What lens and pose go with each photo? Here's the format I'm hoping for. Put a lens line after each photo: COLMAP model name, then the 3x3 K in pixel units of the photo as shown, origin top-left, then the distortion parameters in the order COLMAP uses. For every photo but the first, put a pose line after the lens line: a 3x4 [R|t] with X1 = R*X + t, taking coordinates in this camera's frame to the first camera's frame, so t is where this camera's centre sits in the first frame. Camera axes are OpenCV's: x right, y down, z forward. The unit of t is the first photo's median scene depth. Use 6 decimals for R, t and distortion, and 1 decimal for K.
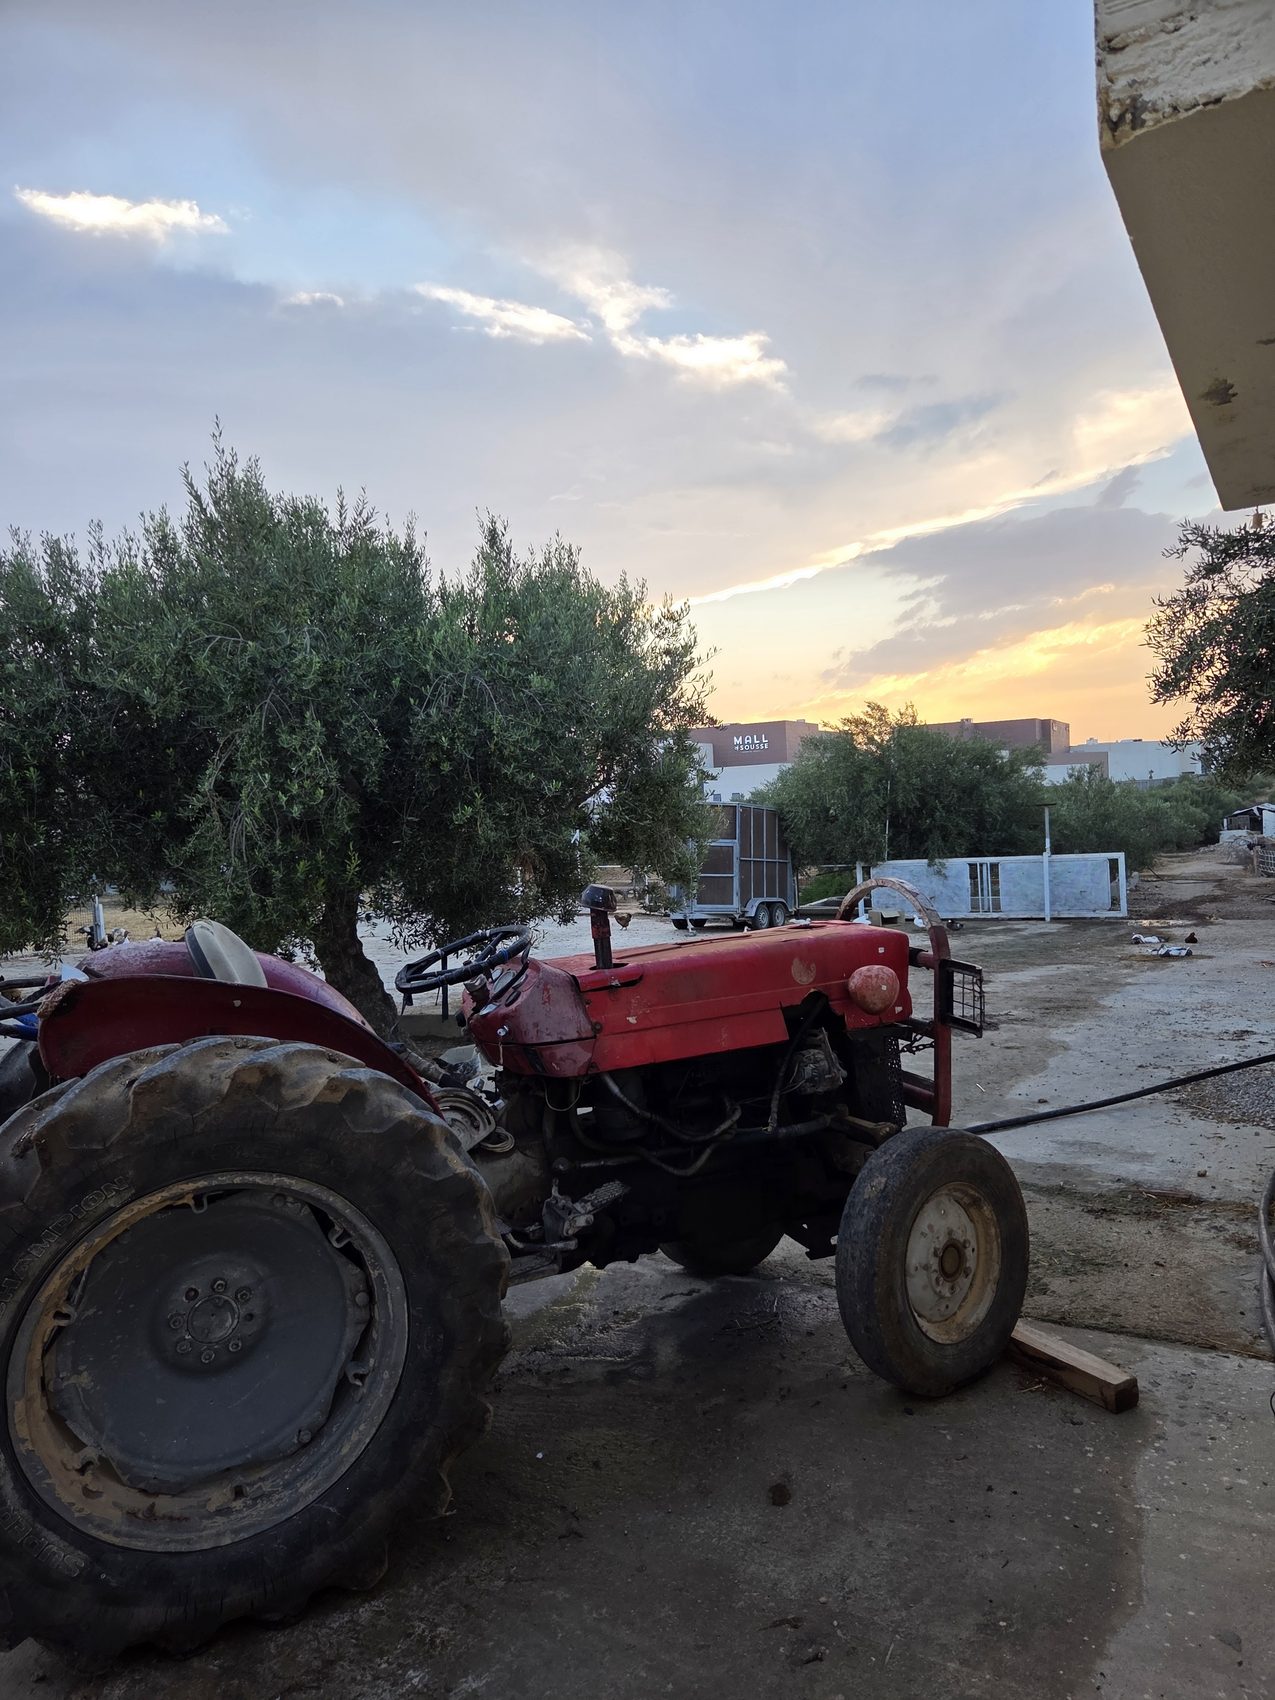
lens RADIAL K [[1141.5, 0, 637.5], [0, 1141.5, 850.0], [0, 0, 1]] dist [0.071265, -0.072242]
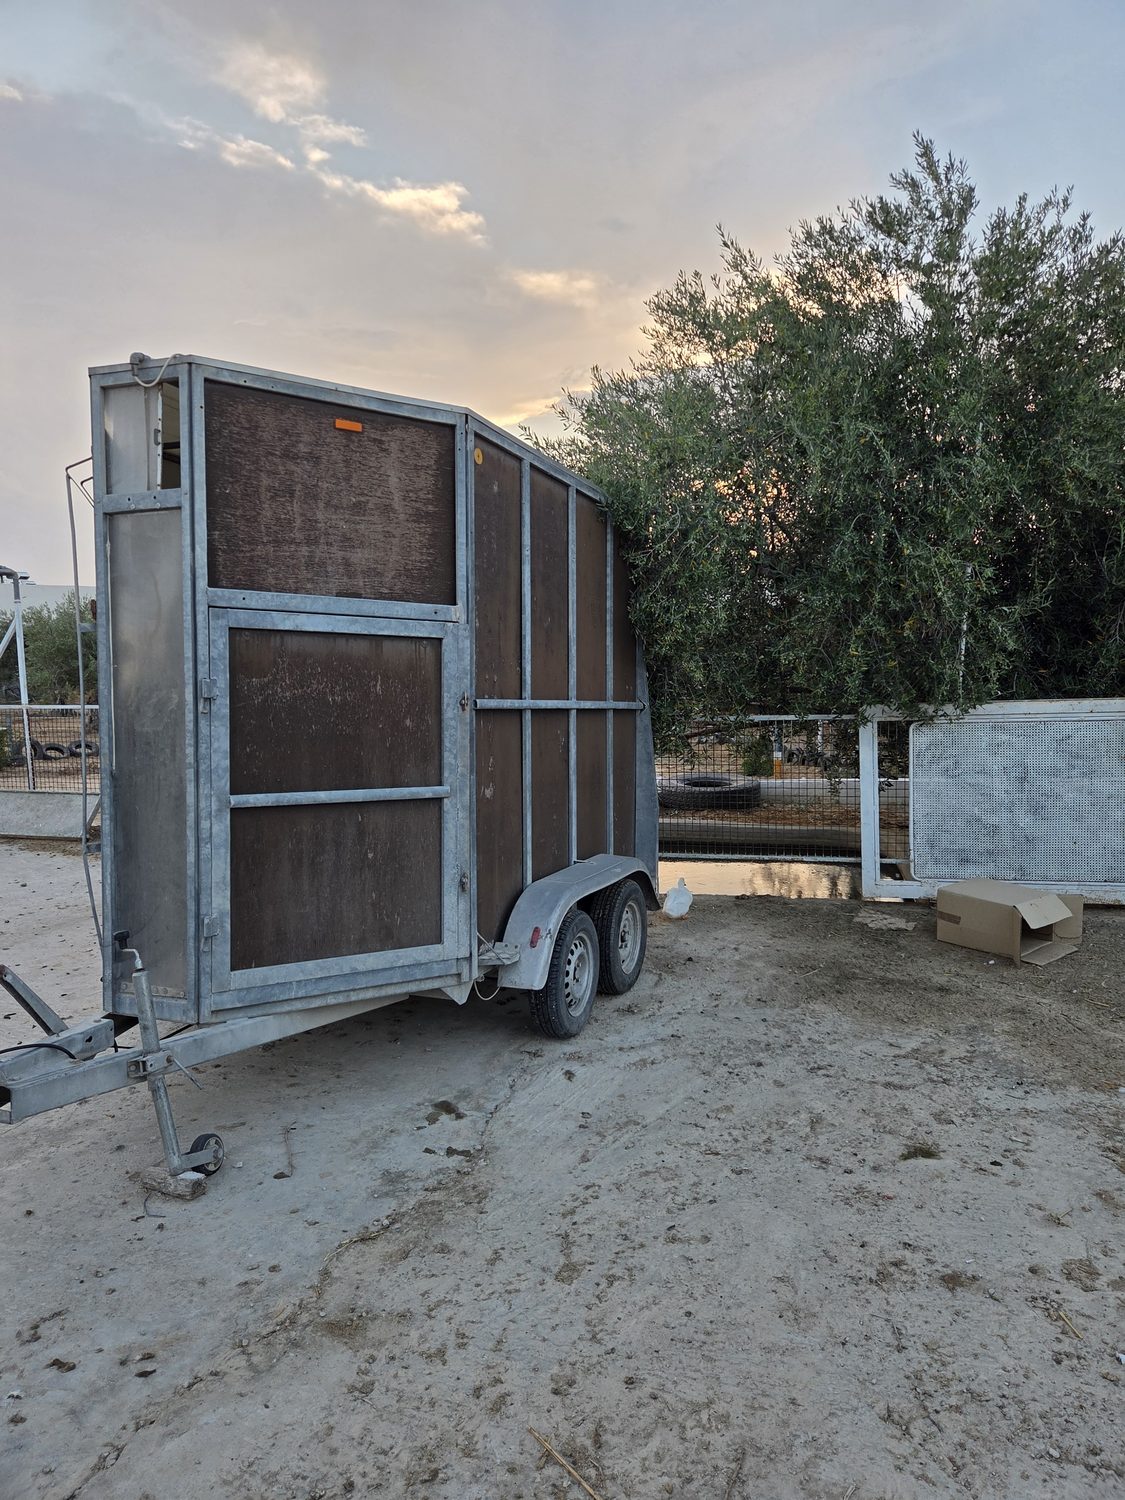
lens RADIAL K [[1007.2, 0, 562.5], [0, 1007.2, 750.0], [0, 0, 1]] dist [0.071265, -0.072242]
pose [[0.978654, -0.010661, 0.205237, 0.066702], [-0.004601, 0.997267, 0.073742, 0.002825], [-0.205462, -0.073112, 0.975930, 0.804310]]
